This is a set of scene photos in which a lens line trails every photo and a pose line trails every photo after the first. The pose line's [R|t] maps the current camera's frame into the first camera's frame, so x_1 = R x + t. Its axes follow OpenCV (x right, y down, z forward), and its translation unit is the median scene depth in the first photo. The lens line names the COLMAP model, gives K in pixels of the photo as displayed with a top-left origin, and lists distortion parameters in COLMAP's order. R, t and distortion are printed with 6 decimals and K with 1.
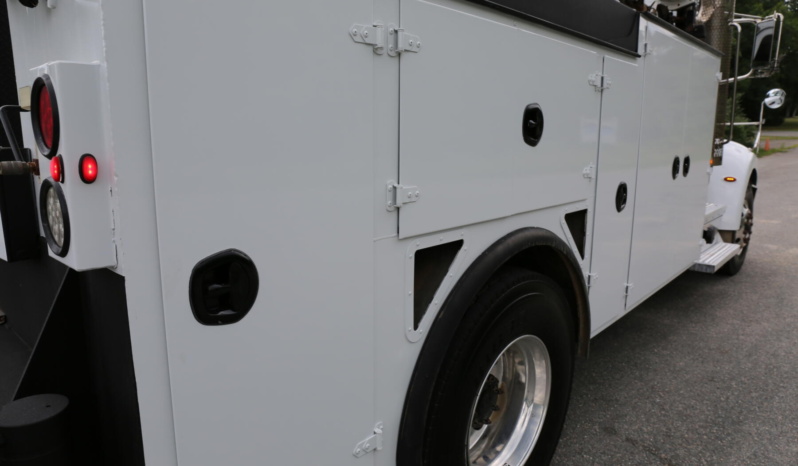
lens RADIAL K [[540.0, 0, 399.0], [0, 540.0, 233.0], [0, 0, 1]] dist [-0.109895, 0.079564]
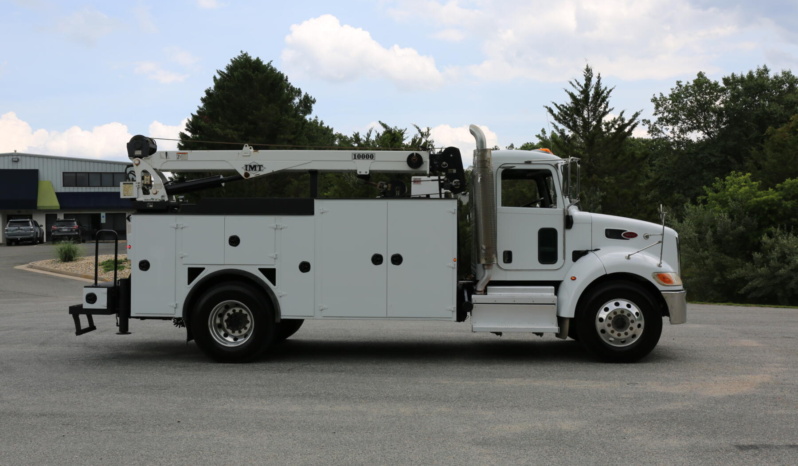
lens RADIAL K [[750.8, 0, 399.0], [0, 750.8, 233.0], [0, 0, 1]] dist [-0.042588, 0.003397]
pose [[0.623967, -0.010288, -0.781383, 4.253047], [-0.148034, 0.980252, -0.131118, 0.217611], [0.767301, 0.197485, 0.610122, -1.112792]]
